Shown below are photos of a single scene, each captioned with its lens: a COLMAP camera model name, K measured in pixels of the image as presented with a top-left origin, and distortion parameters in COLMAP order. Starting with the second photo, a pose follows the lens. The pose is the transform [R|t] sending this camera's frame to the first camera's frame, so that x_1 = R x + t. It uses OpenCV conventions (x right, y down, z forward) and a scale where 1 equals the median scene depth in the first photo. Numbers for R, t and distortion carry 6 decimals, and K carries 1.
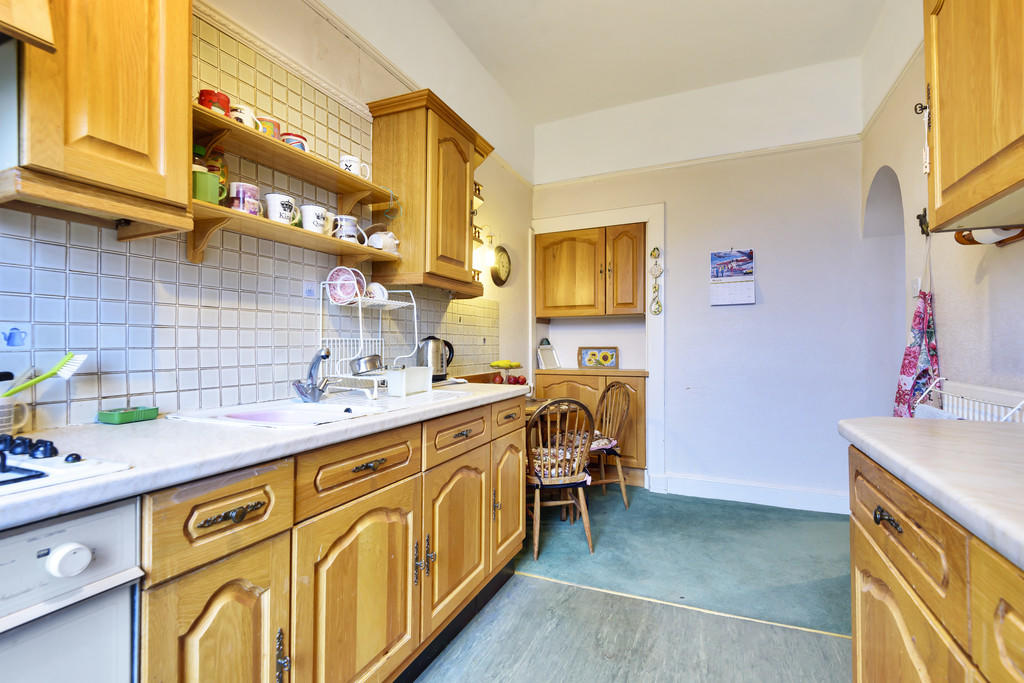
lens RADIAL K [[478.8, 0, 504.9], [0, 478.8, 342.1], [0, 0, 1]] dist [-0.000362, -0.000228]
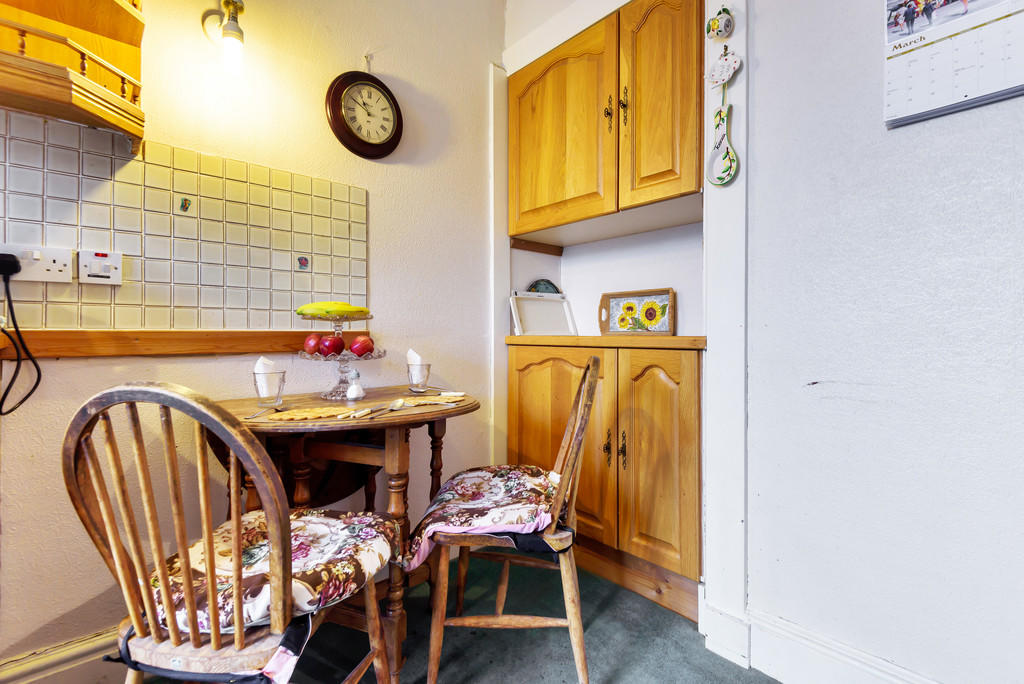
lens RADIAL K [[478.8, 0, 522.5], [0, 478.8, 337.6], [0, 0, 1]] dist [-0.000362, -0.000228]
pose [[0.920527, 0.007795, -0.390601, 0.287235], [-0.005280, 0.999958, 0.007514, 0.055687], [0.390643, -0.004855, 0.920529, 0.531716]]
